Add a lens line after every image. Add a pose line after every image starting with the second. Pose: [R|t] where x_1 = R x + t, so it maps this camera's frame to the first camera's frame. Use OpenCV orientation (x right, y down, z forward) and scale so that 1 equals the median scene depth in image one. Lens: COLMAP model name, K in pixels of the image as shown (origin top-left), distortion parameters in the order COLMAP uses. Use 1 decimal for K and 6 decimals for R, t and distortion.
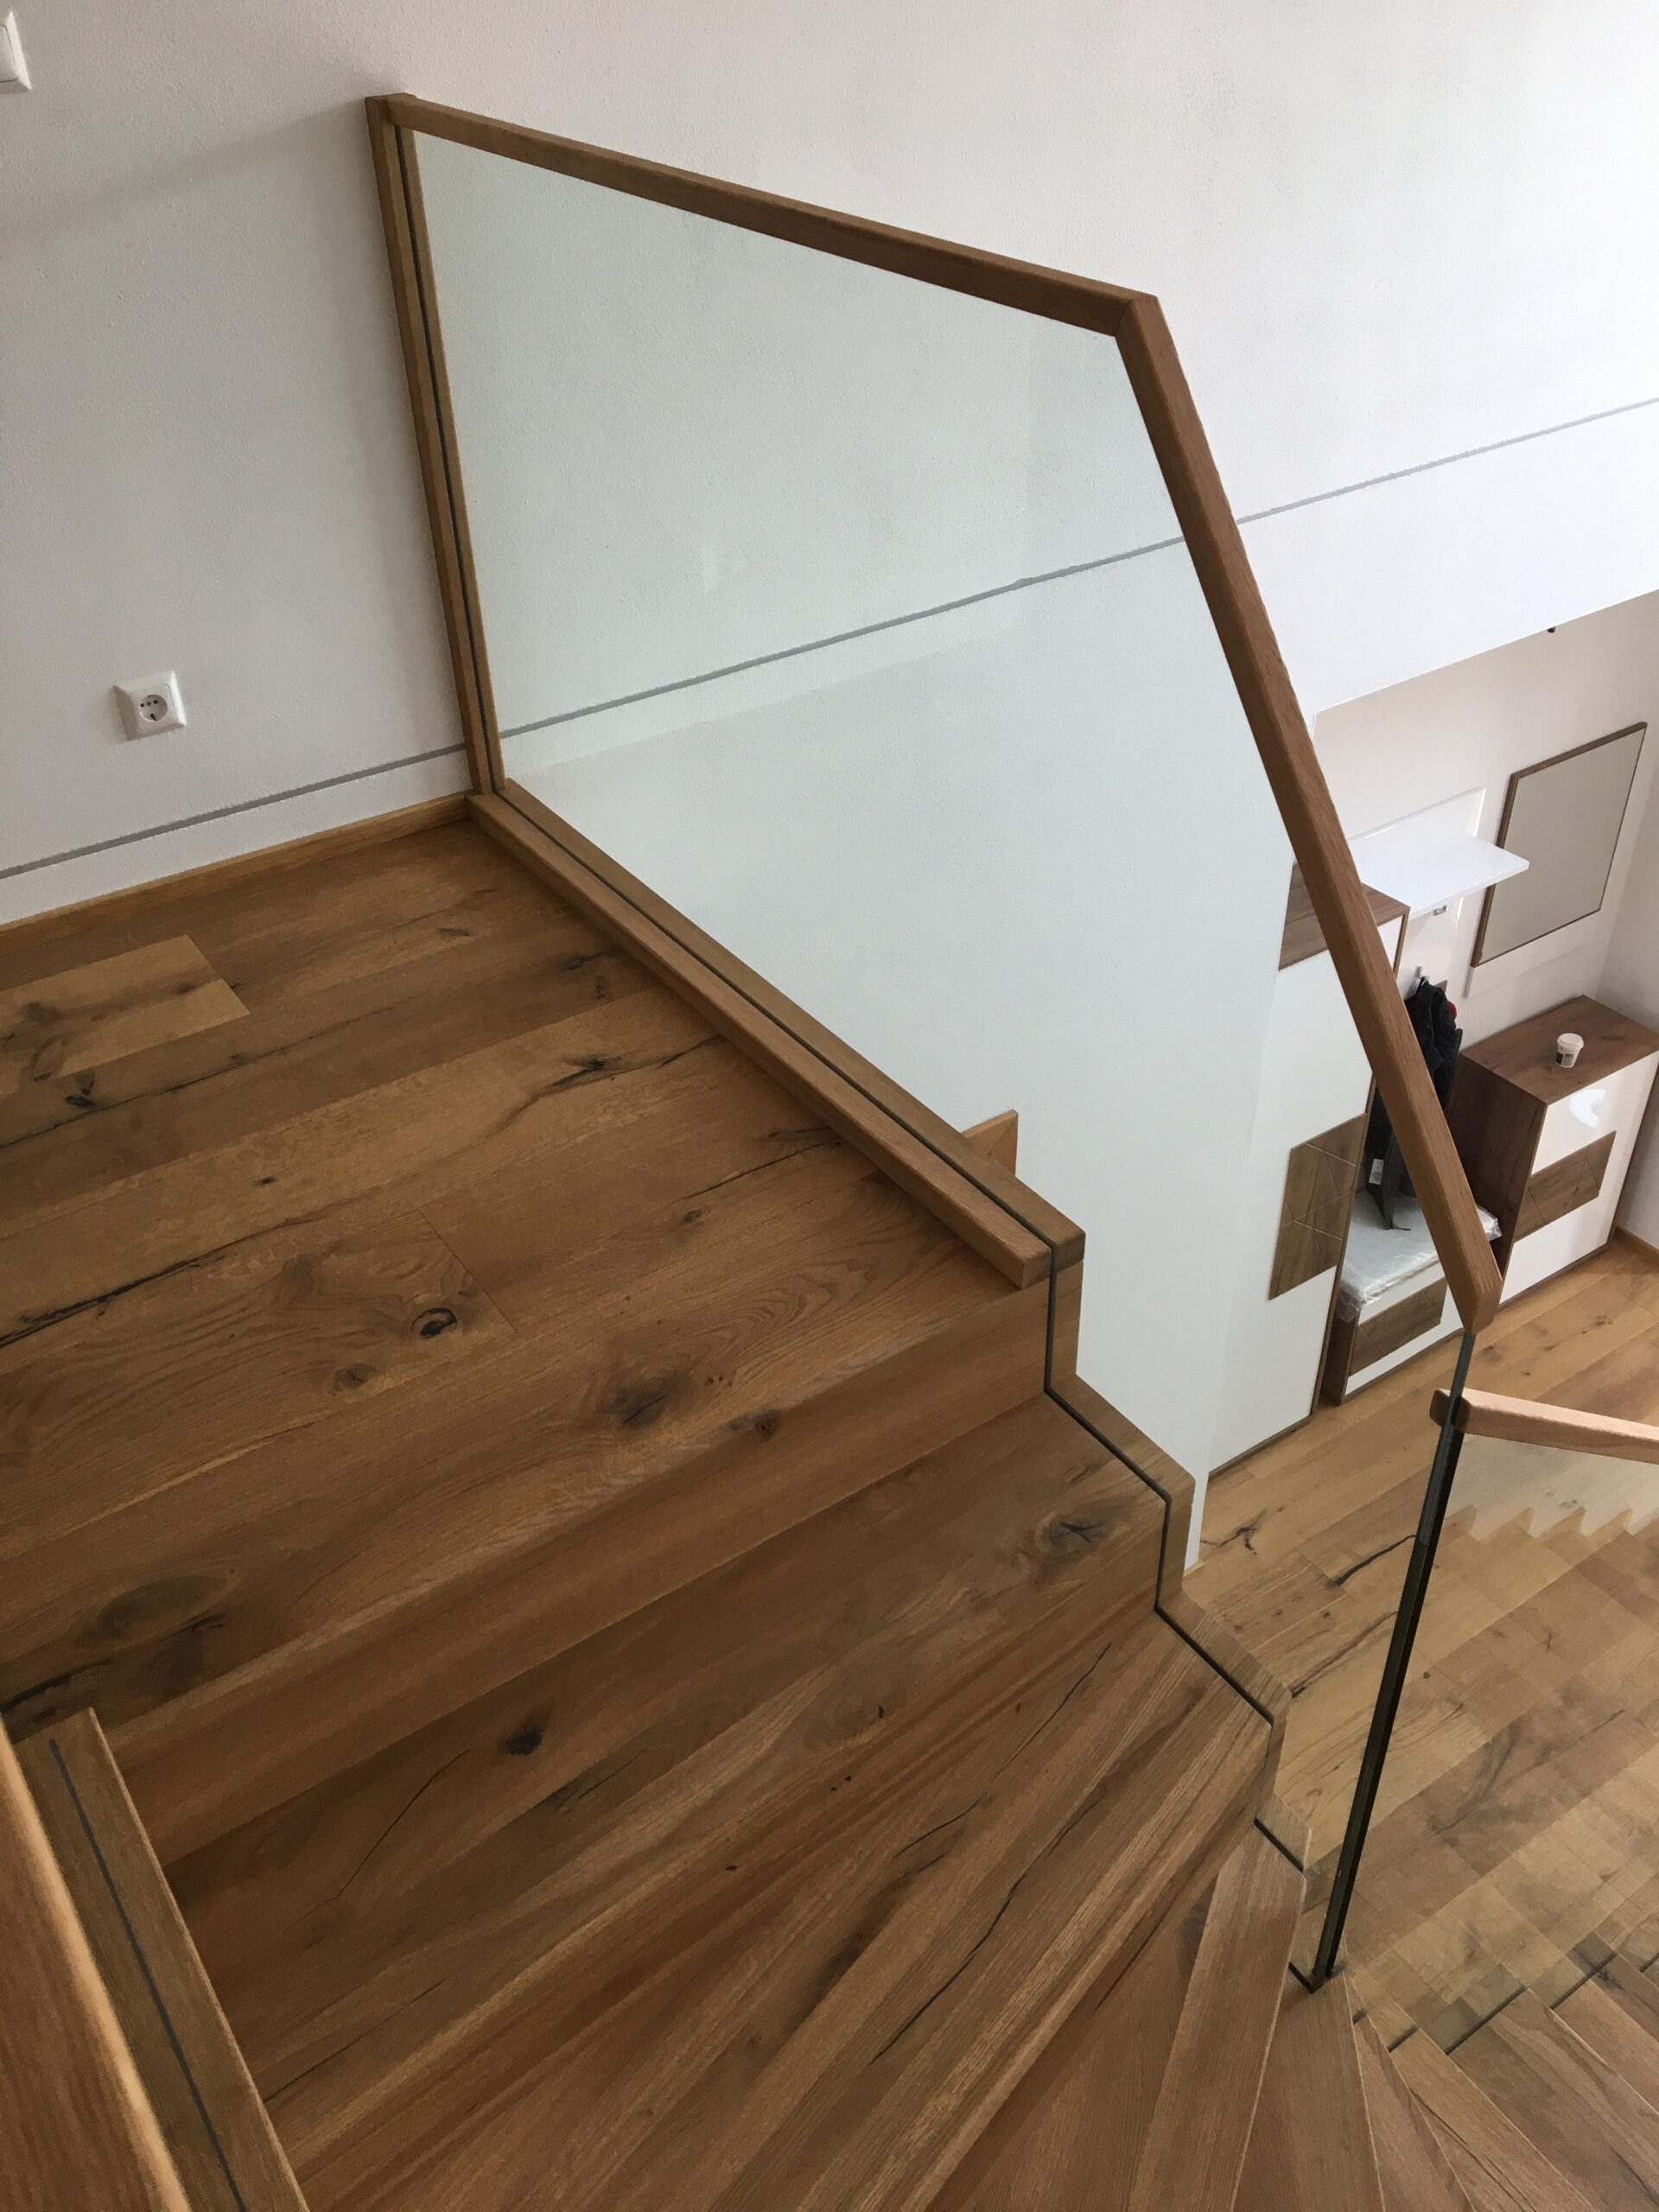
lens RADIAL K [[1844.1, 0, 829.5], [0, 1844.1, 1106.0], [0, 0, 1]] dist [0.108508, -0.165134]
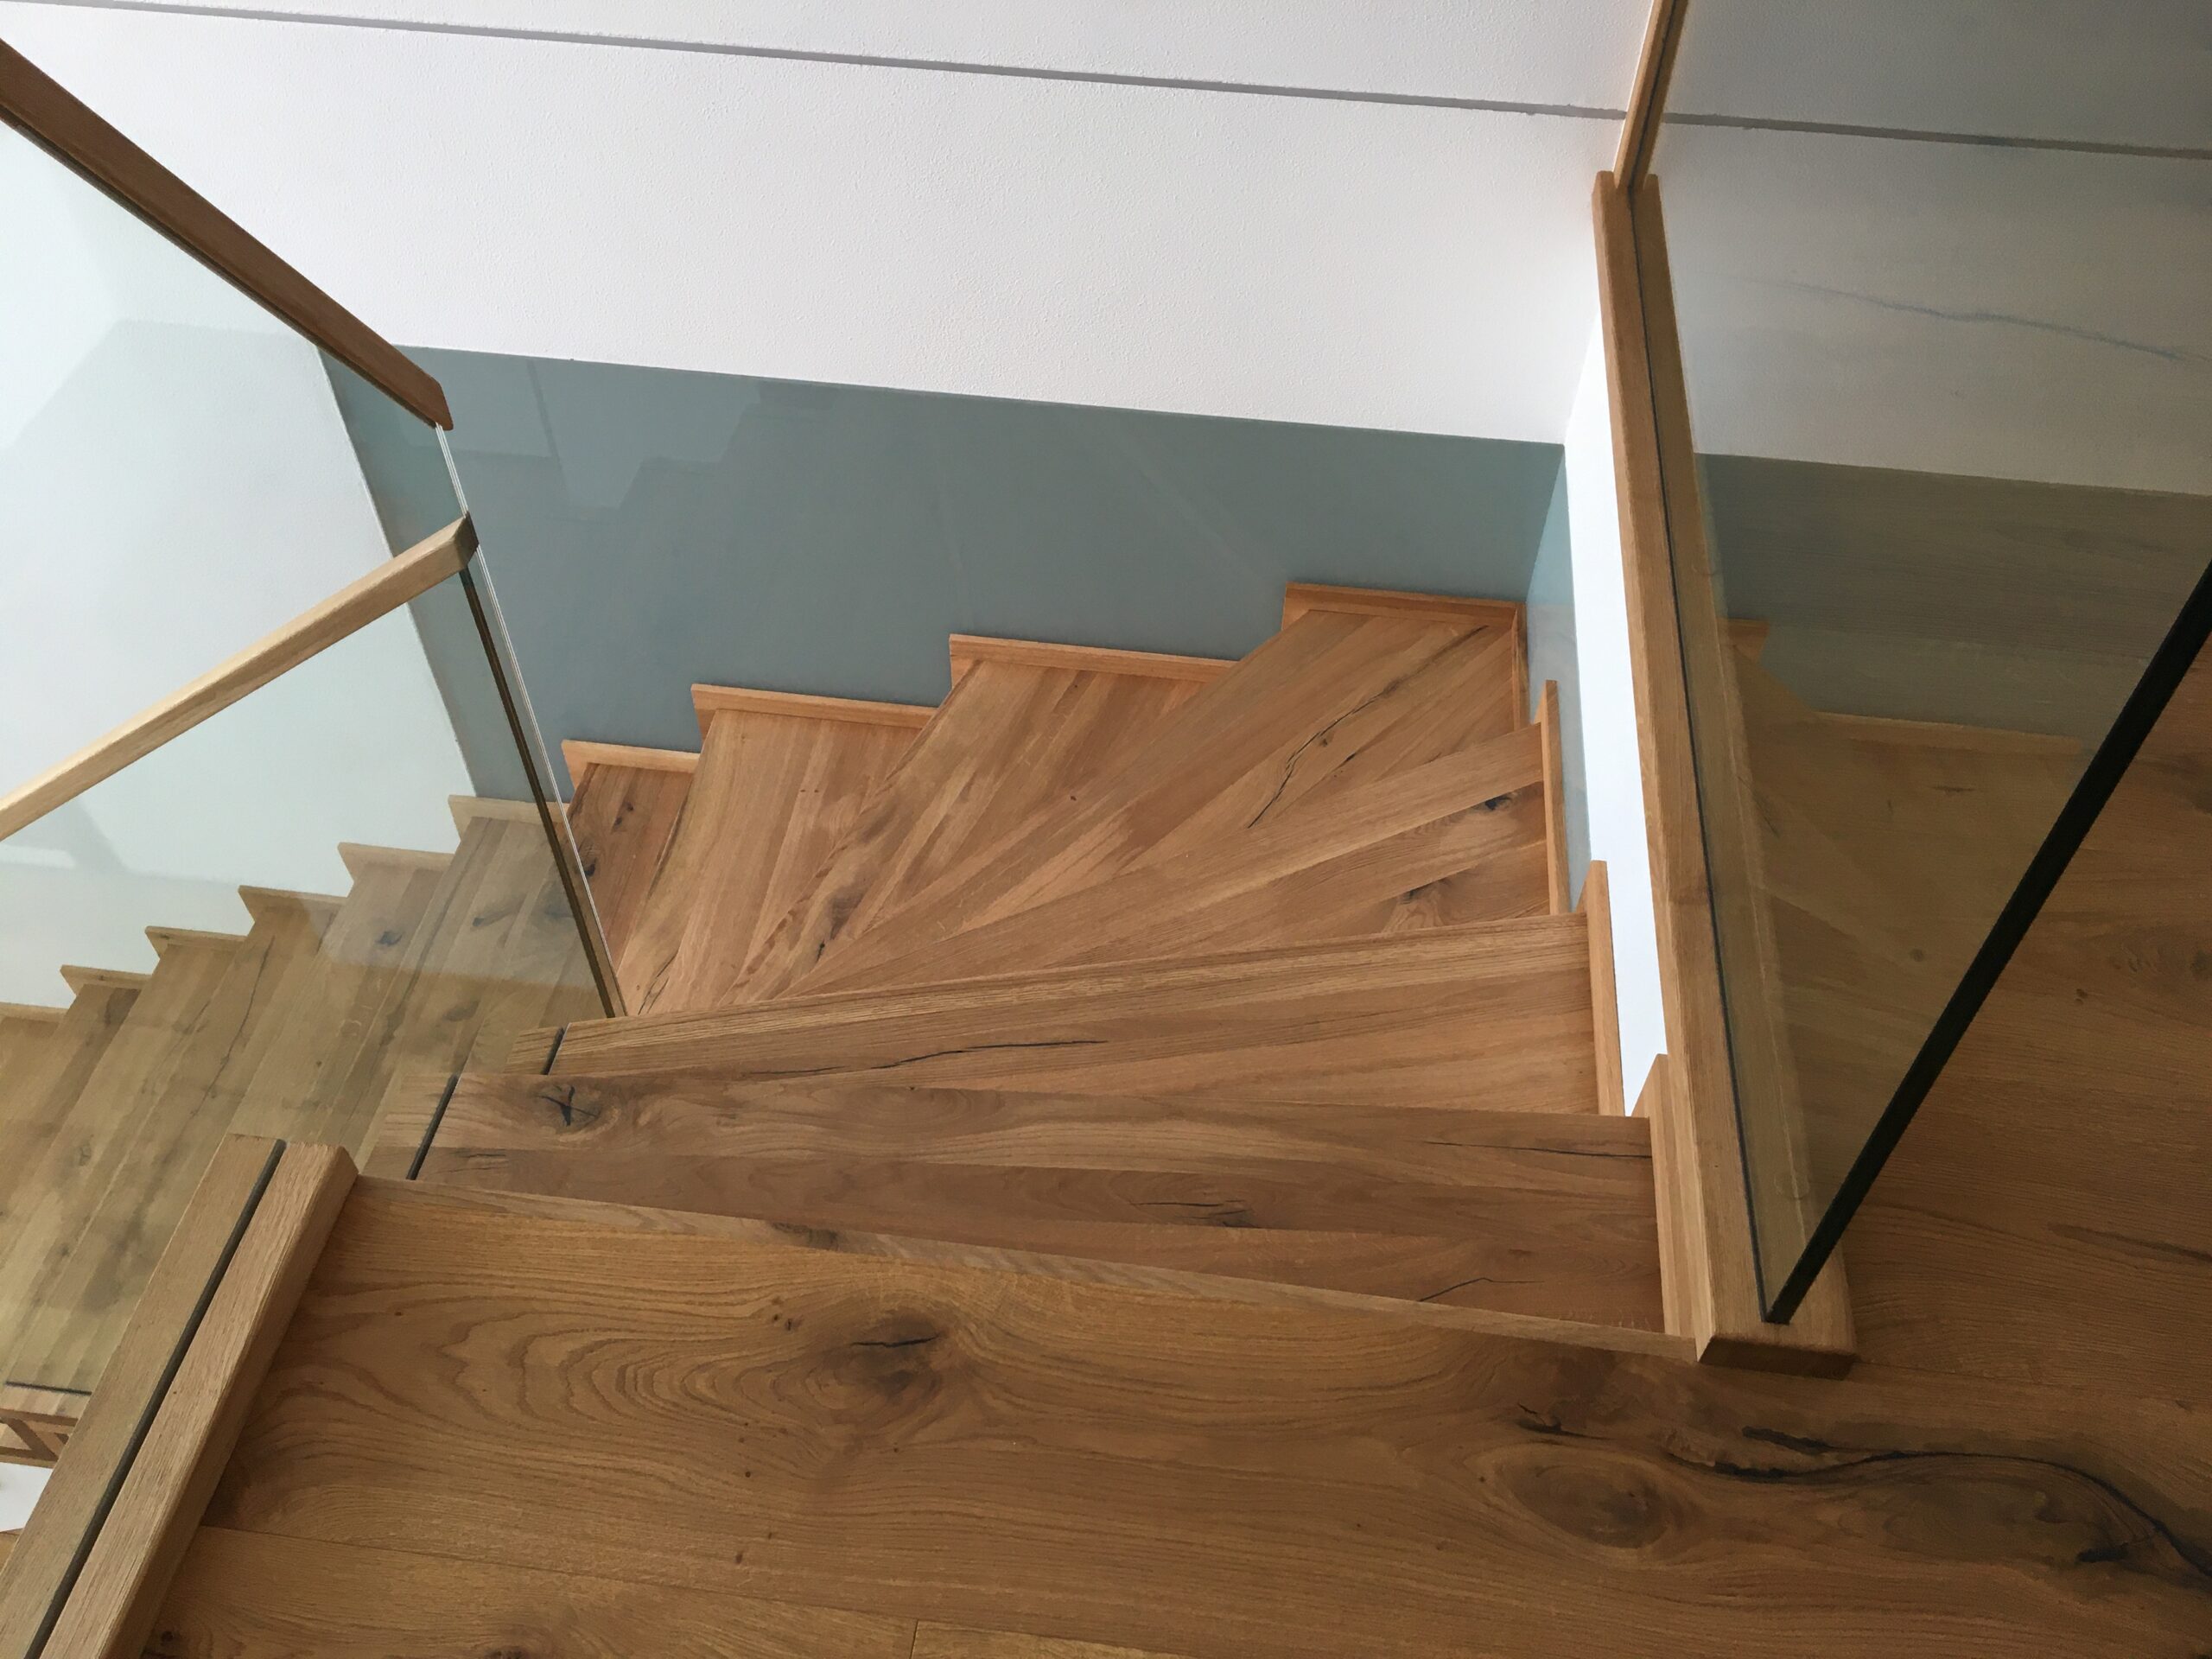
lens RADIAL K [[1844.1, 0, 1106.0], [0, 1844.1, 829.5], [0, 0, 1]] dist [0.108508, -0.165134]
pose [[-0.749622, -0.485618, 0.449713, -0.393982], [0.394971, 0.216999, 0.892698, -0.486757], [-0.531097, 0.846810, 0.029137, 0.802519]]
